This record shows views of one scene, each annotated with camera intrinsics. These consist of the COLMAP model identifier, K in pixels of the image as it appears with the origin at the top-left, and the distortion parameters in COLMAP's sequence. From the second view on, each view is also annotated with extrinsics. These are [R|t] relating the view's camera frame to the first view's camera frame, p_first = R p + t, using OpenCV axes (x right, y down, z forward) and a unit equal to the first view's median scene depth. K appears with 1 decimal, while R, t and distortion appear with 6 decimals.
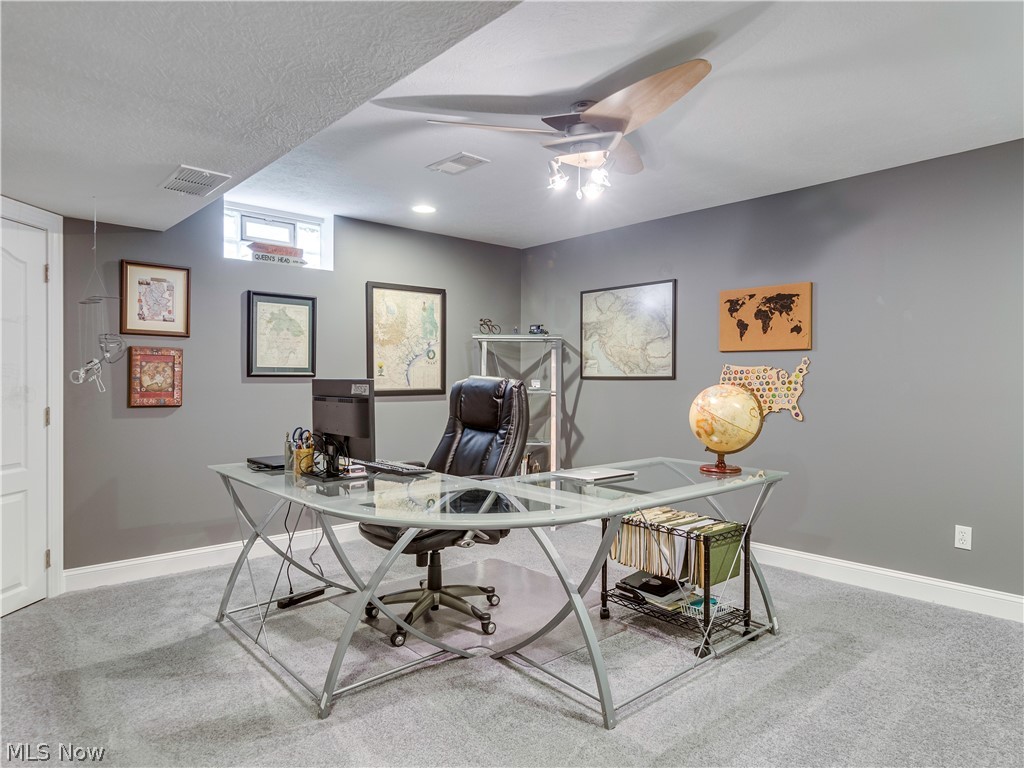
lens RADIAL K [[629.3, 0, 516.6], [0, 629.3, 386.5], [0, 0, 1]] dist [-0.004575, 0.000408]
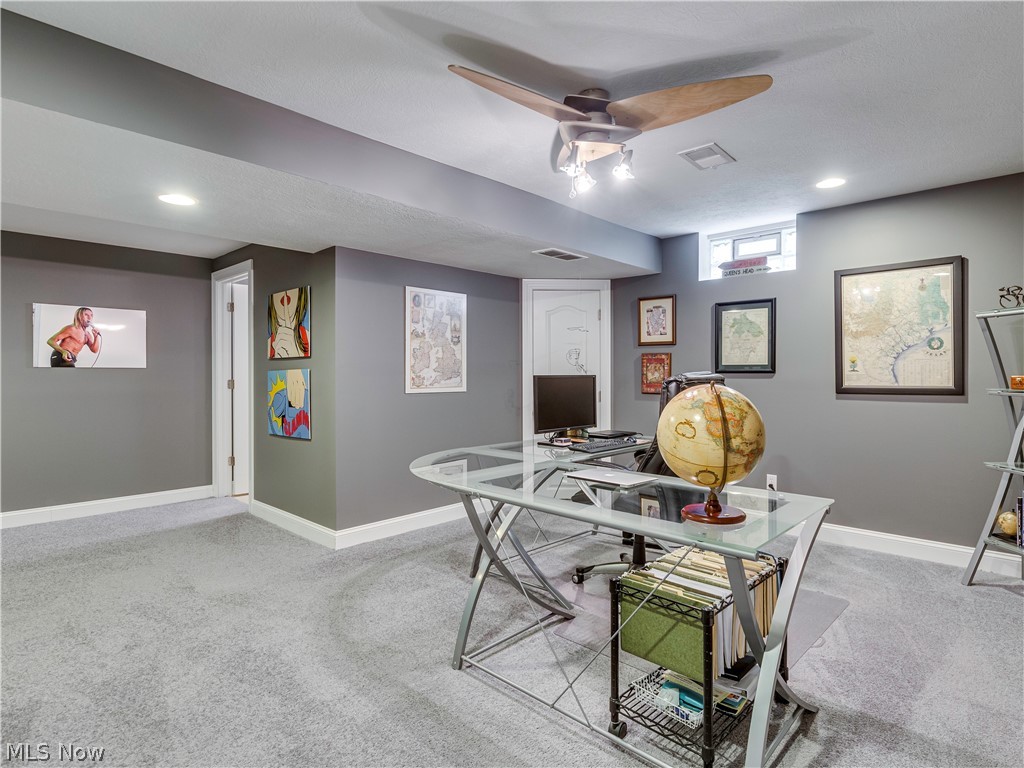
lens RADIAL K [[557.7, 0, 520.4], [0, 557.7, 373.9], [0, 0, 1]] dist [0.006459, -0.000388]
pose [[0.084698, 0.001253, -0.996406, 0.622155], [-0.007709, 0.999970, 0.000602, -0.011288], [0.996377, 0.007630, 0.084705, 0.514078]]
